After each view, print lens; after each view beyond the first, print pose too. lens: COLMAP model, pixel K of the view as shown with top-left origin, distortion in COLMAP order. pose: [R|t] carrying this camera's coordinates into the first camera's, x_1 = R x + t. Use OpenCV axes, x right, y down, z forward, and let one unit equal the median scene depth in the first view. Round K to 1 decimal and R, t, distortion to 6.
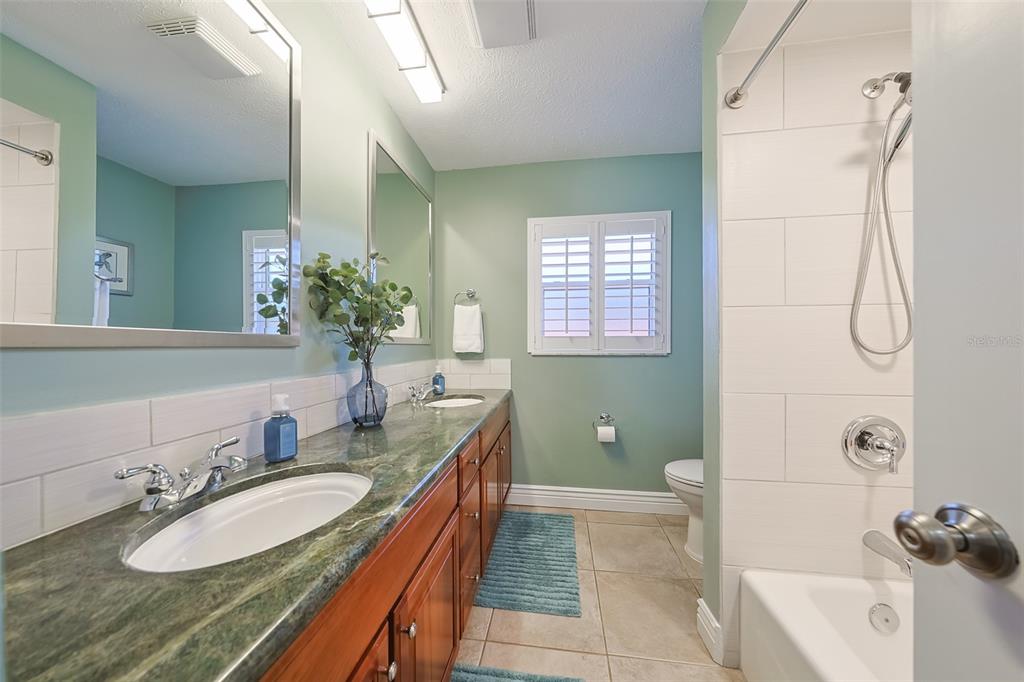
lens RADIAL K [[320.9, 0, 515.8], [0, 320.9, 343.8], [0, 0, 1]] dist [-0.000729, -0.000118]
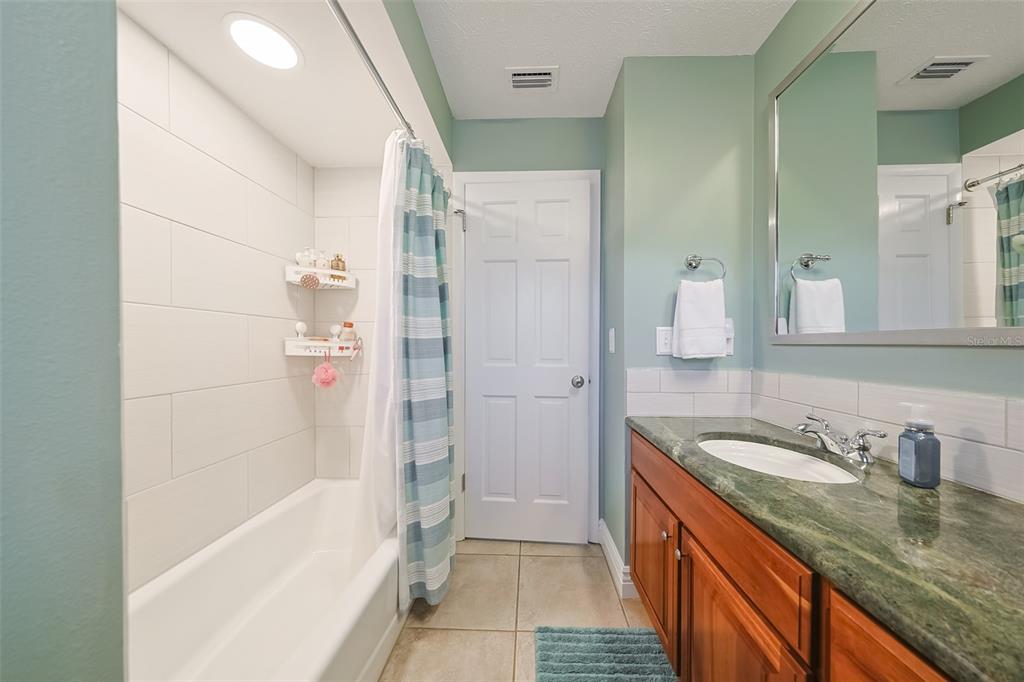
lens RADIAL K [[320.9, 0, 515.8], [0, 320.9, 343.8], [0, 0, 1]] dist [-0.000729, -0.000118]
pose [[-0.995583, -0.001868, -0.093868, 0.358416], [-0.001734, 0.999997, -0.001512, 0.011528], [0.093870, -0.001342, -0.995584, 1.714668]]
